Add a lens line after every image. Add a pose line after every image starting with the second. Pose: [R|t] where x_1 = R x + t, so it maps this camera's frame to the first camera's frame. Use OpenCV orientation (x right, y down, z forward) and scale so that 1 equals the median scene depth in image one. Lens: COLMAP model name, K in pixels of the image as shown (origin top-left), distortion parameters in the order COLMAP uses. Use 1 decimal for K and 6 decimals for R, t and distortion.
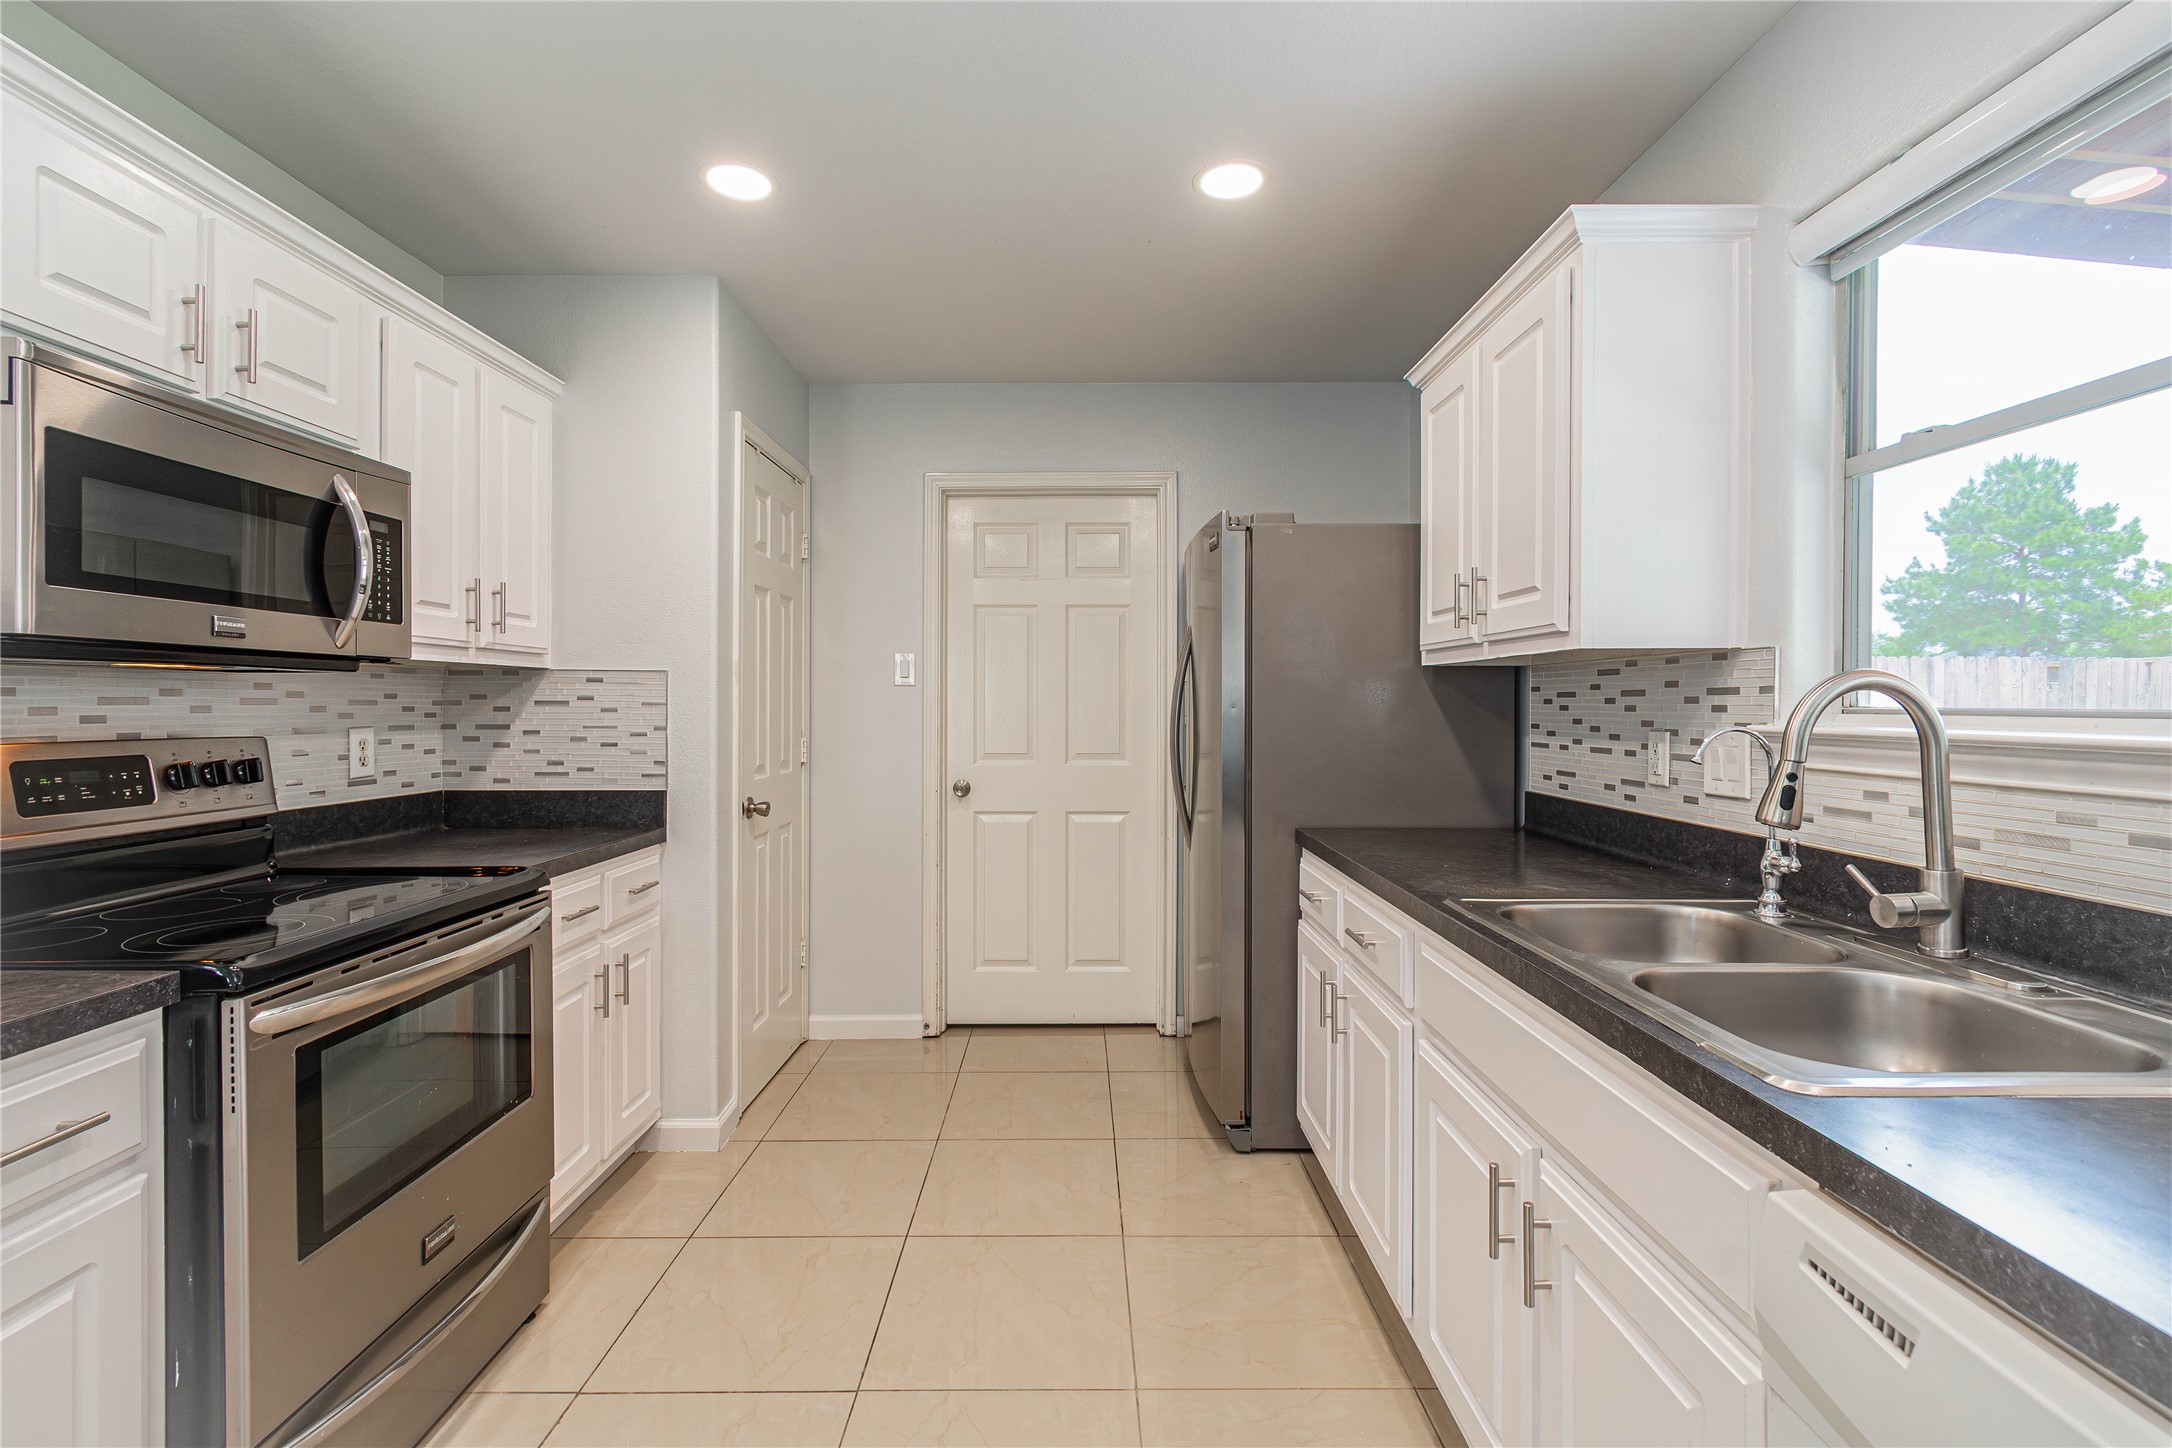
lens RADIAL K [[971.8, 0, 1070.6], [0, 971.8, 709.0], [0, 0, 1]] dist [-0.003131, -0.000209]
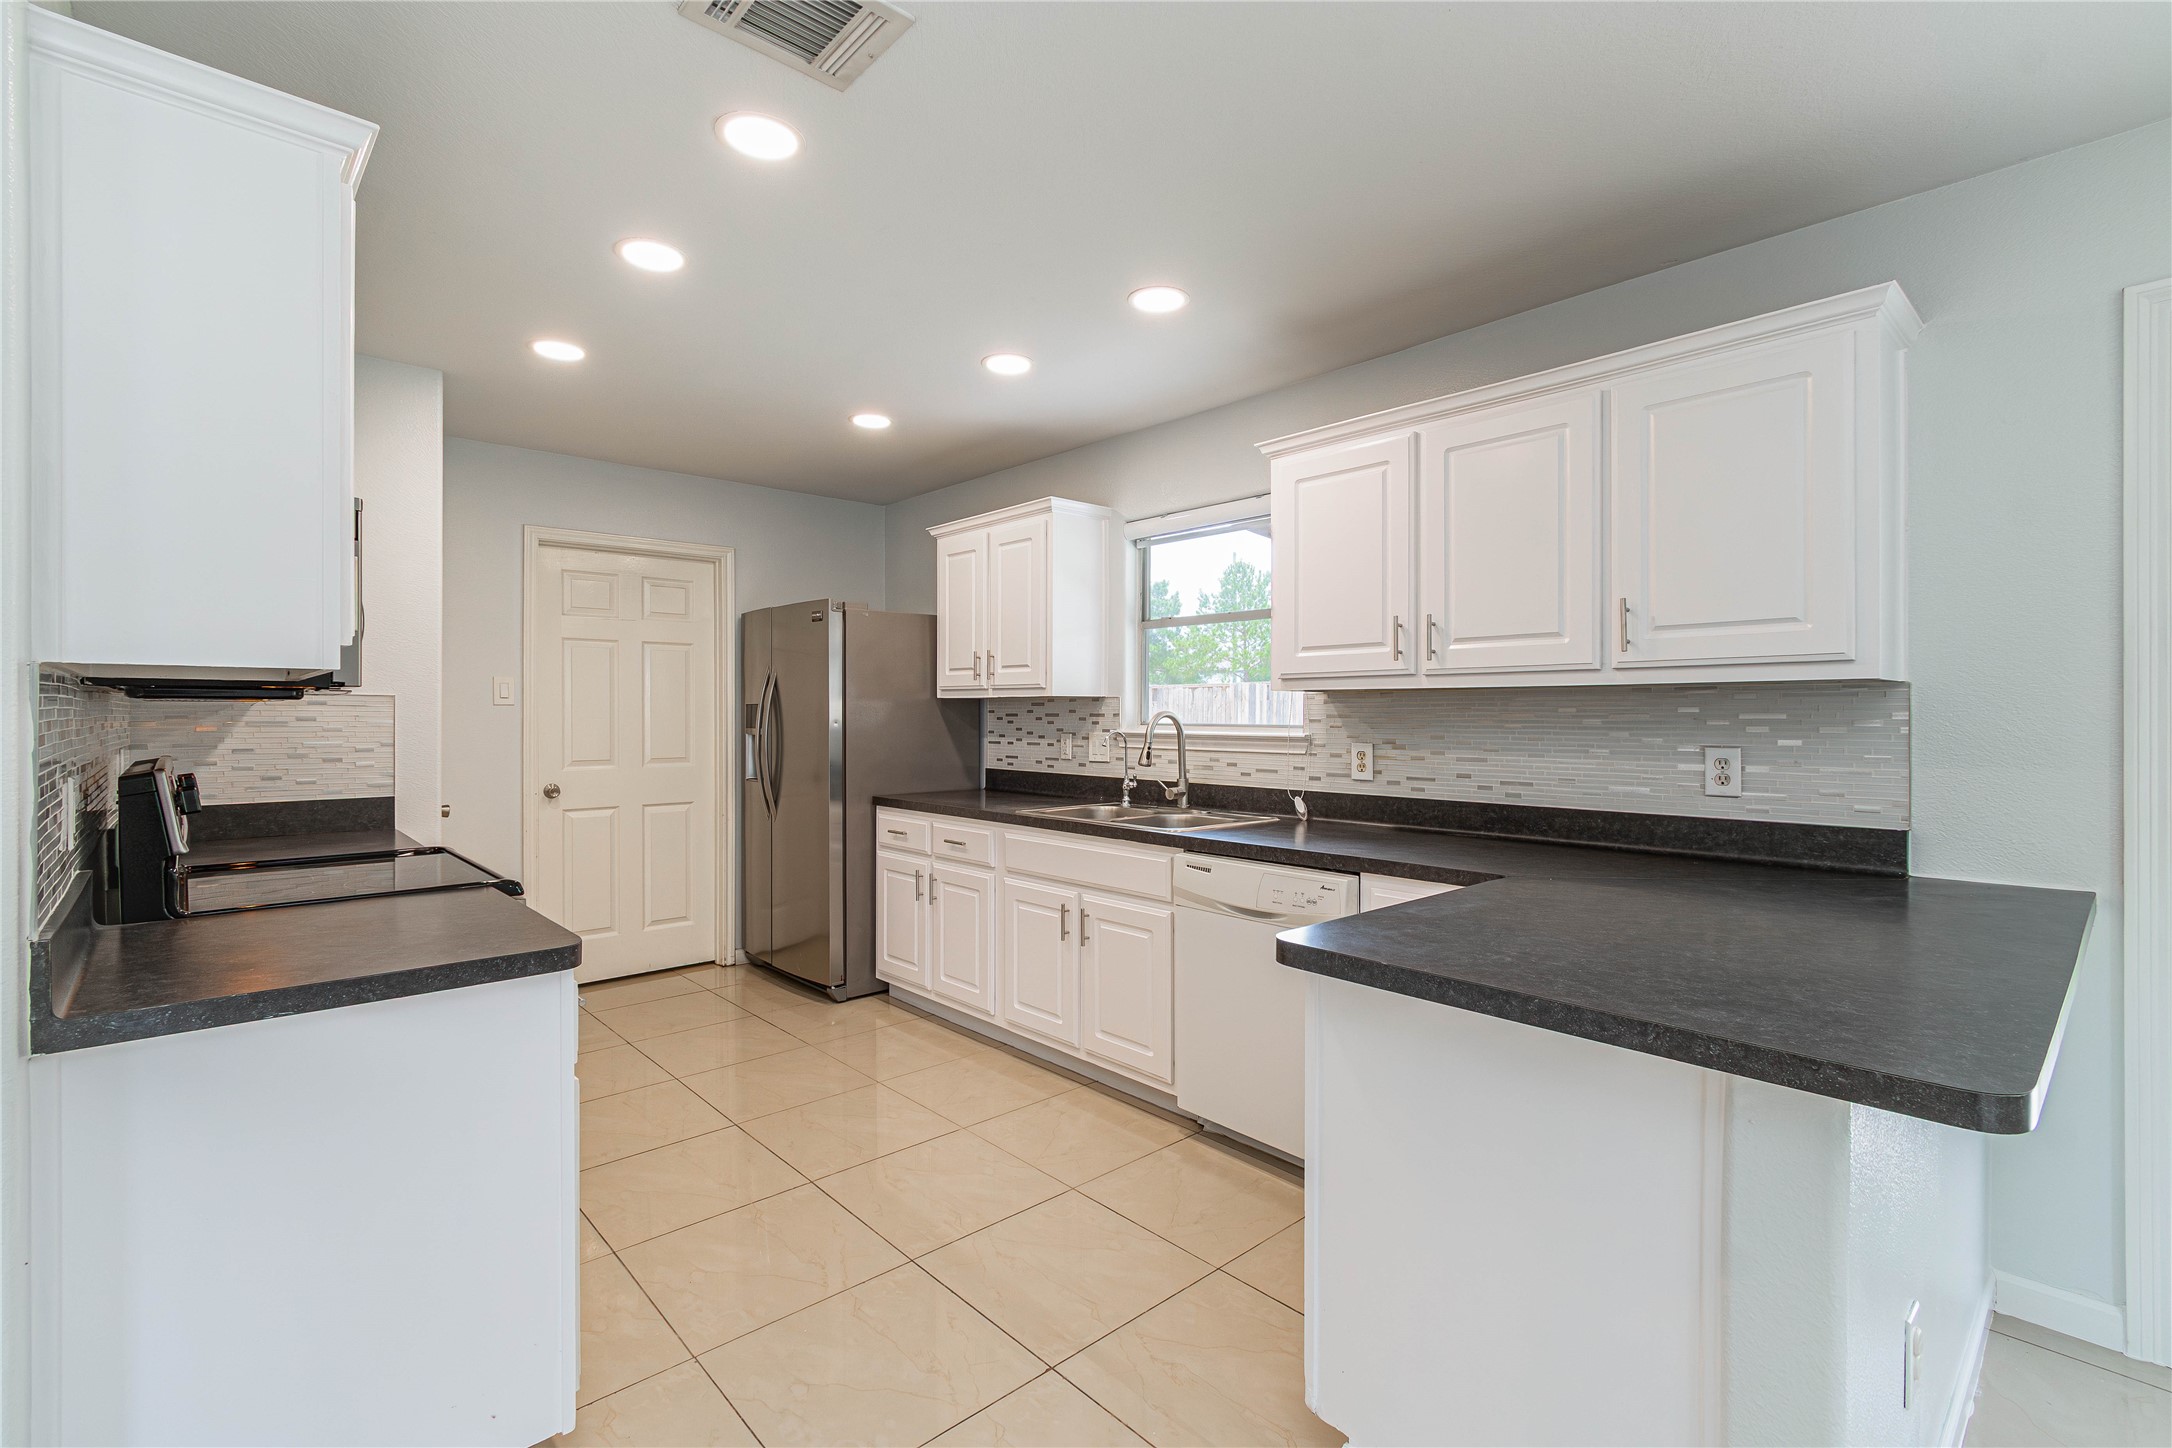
lens RADIAL K [[971.8, 0, 1093.8], [0, 971.8, 715.1], [0, 0, 1]] dist [-0.003131, -0.000209]
pose [[0.730229, -0.002328, 0.683199, -0.755393], [0.002910, 0.999996, 0.000297, -0.017028], [-0.683197, 0.001771, 0.730232, -0.555514]]
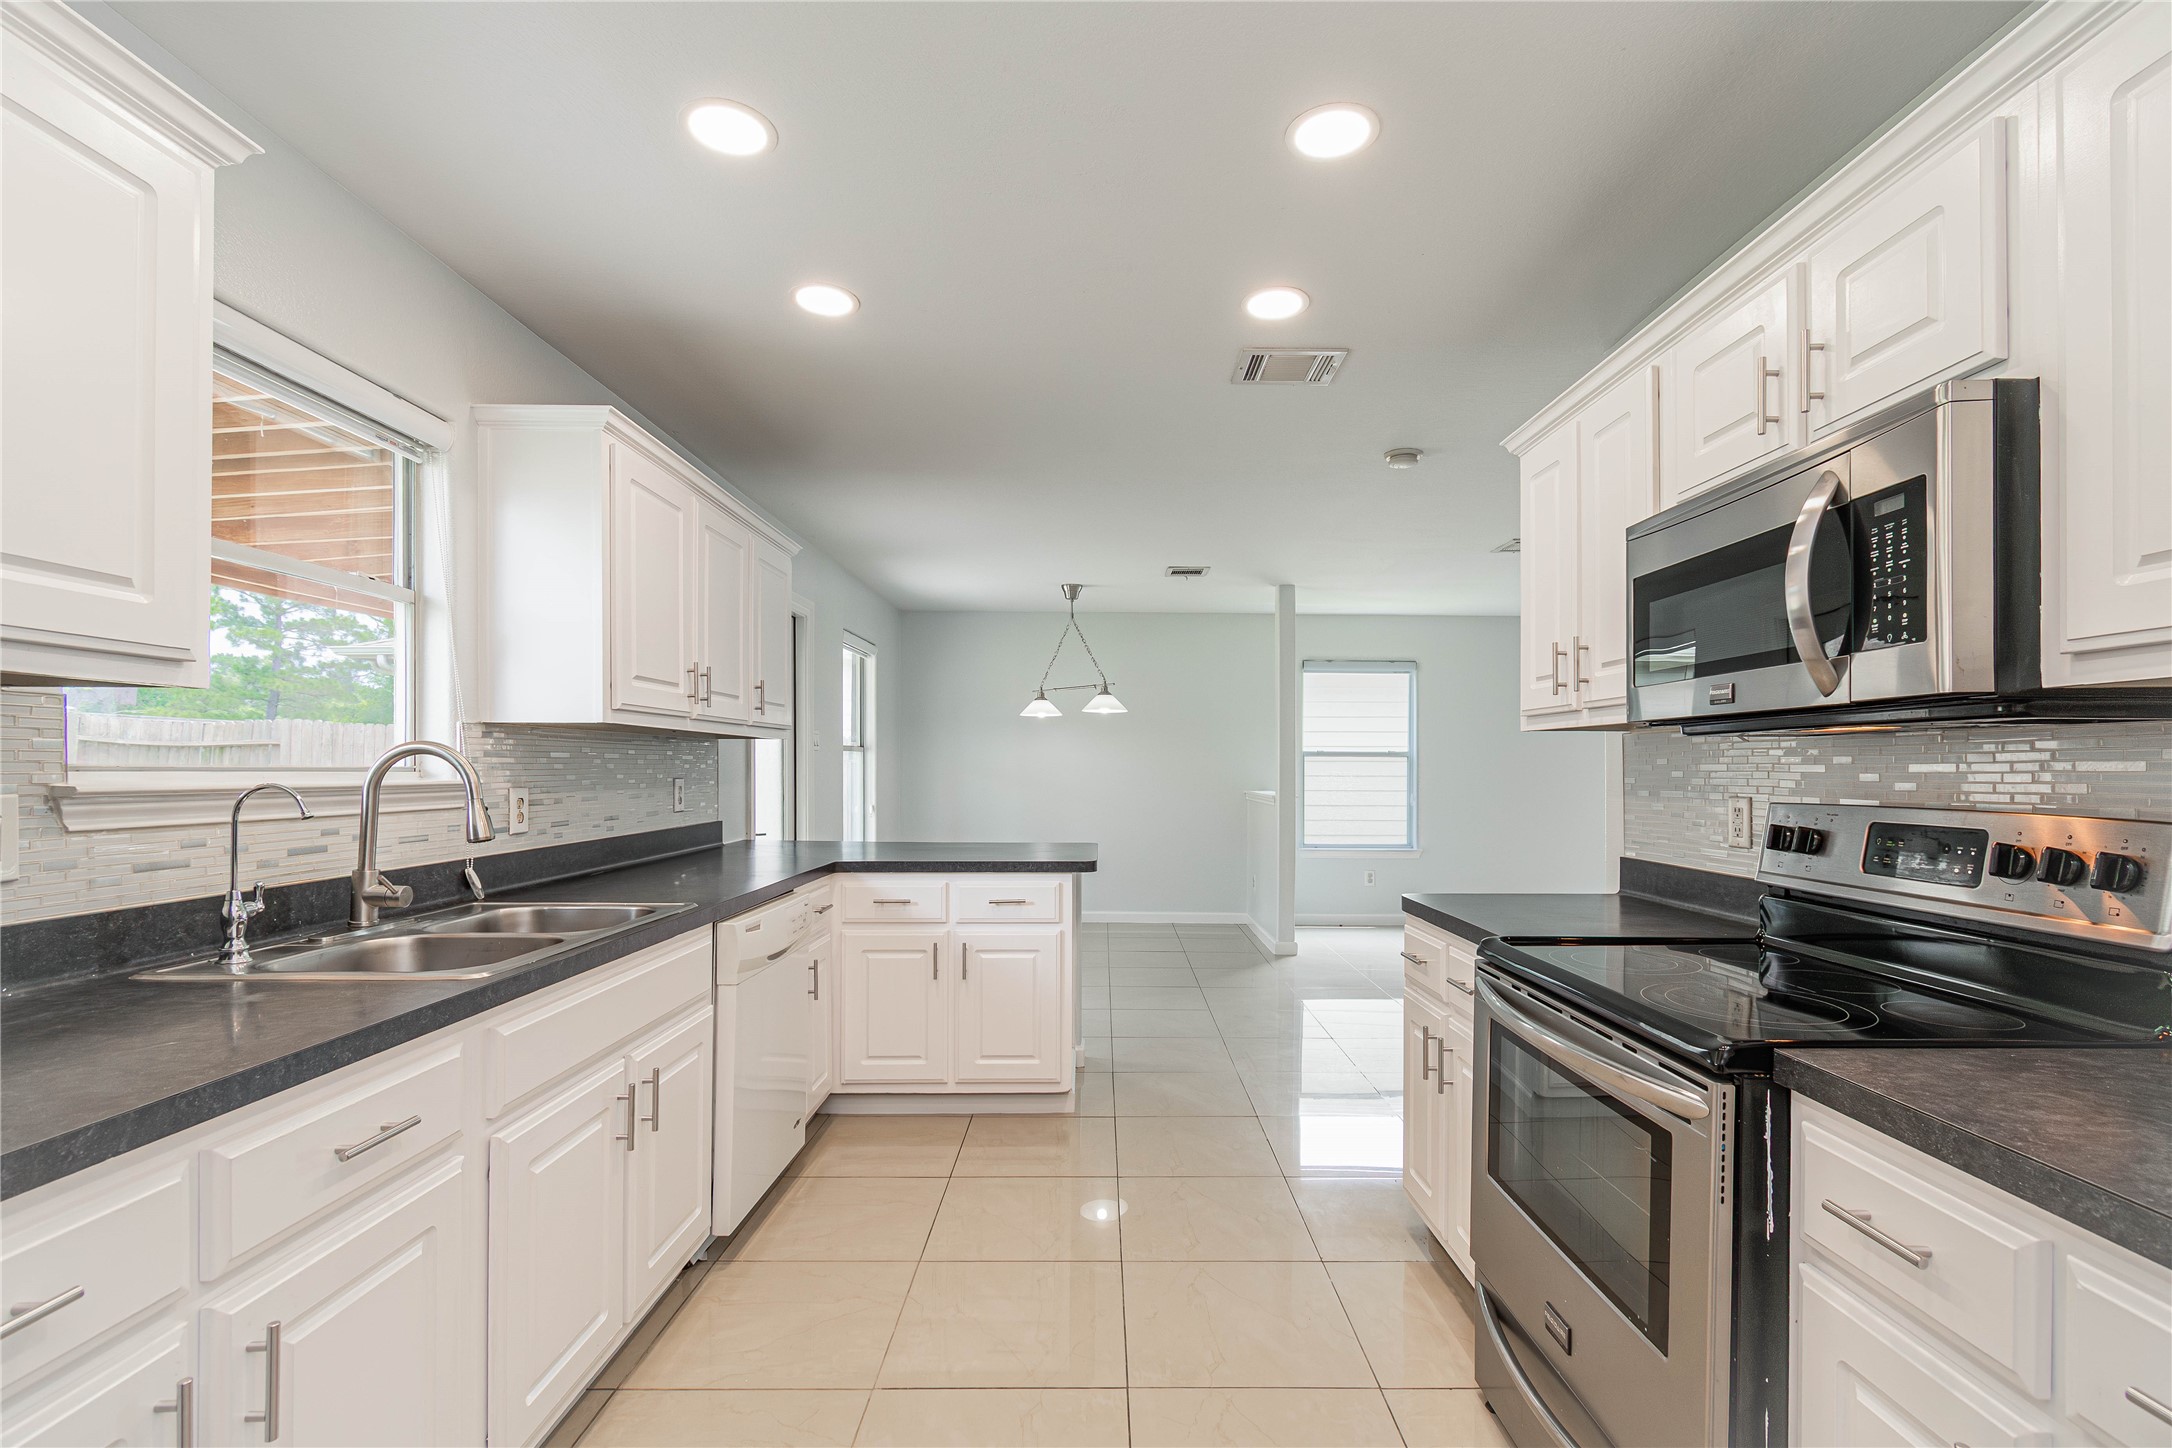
lens RADIAL K [[971.8, 0, 1104.7], [0, 971.8, 766.1], [0, 0, 1]] dist [-0.003131, -0.000209]
pose [[-0.999864, -0.004763, -0.015803, -0.143116], [-0.004795, 0.999986, 0.002040, -0.005152], [0.015793, 0.002116, -0.999873, 1.486818]]
